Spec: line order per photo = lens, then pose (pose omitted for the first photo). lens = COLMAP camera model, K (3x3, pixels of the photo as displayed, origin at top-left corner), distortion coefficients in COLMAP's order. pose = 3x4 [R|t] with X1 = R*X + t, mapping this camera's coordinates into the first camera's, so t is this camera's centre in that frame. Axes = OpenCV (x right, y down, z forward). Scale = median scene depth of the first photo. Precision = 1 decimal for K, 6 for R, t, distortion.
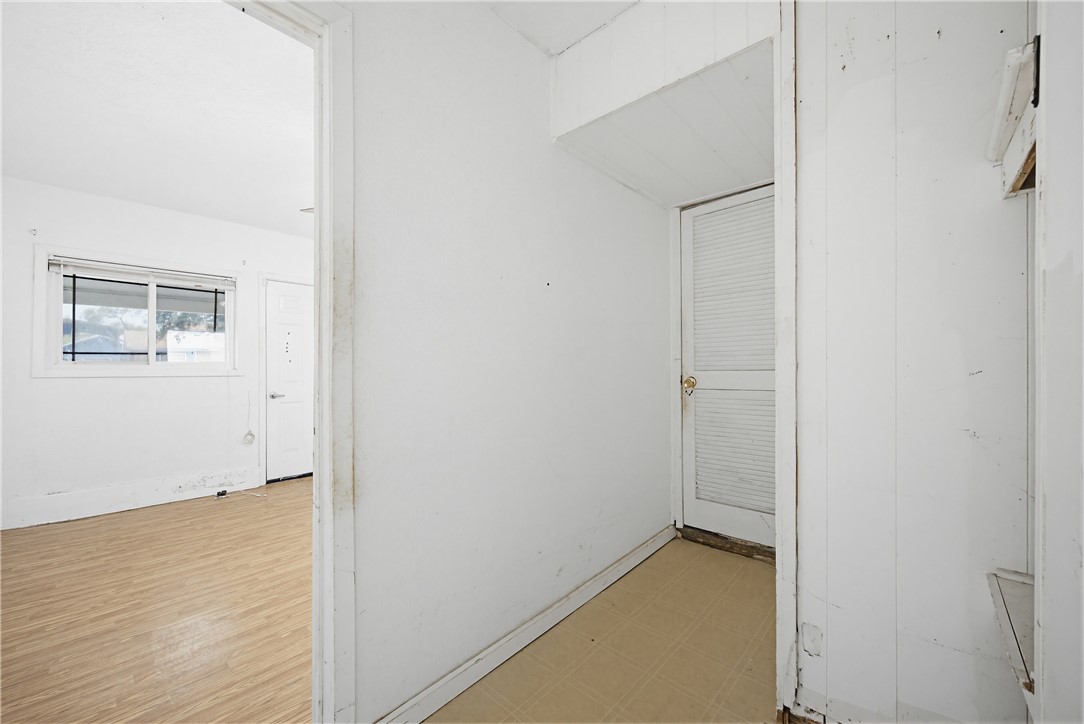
lens RADIAL K [[419.7, 0, 542.2], [0, 419.7, 361.3], [0, 0, 1]] dist [-0.001646, -0.000435]
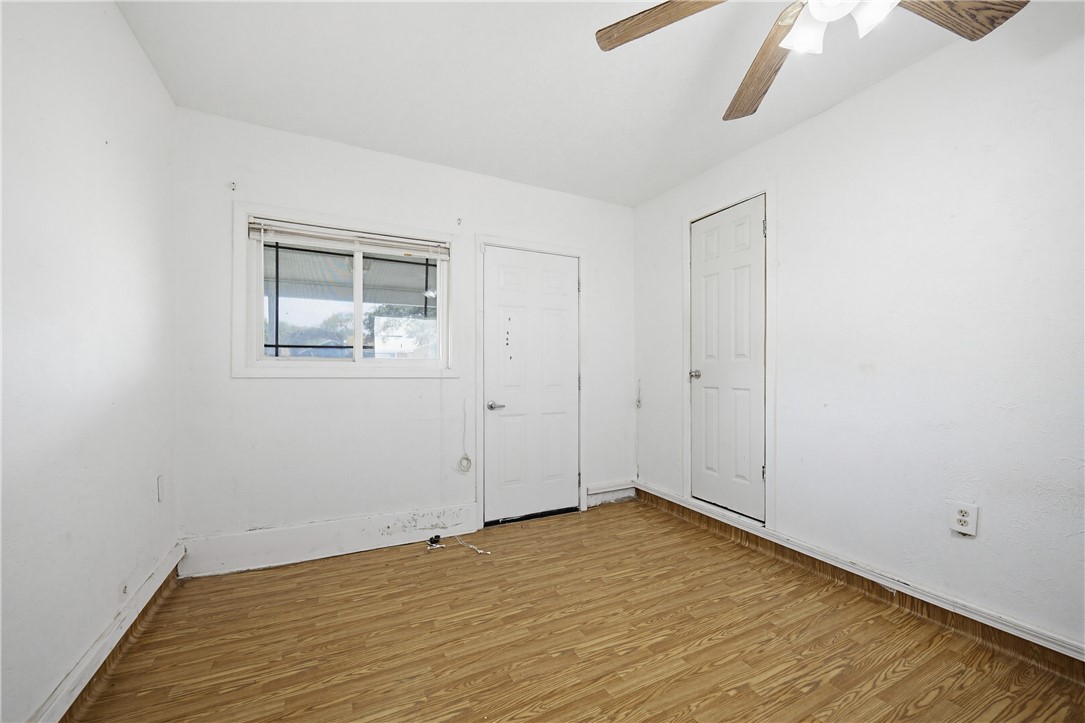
lens RADIAL K [[420.1, 0, 538.0], [0, 420.1, 365.7], [0, 0, 1]] dist [-0.001646, -0.000435]
pose [[0.935774, 0.004824, -0.352566, -0.340370], [-0.001992, 0.999963, 0.008393, 0.007548], [0.352594, -0.007152, 0.935749, 0.383035]]
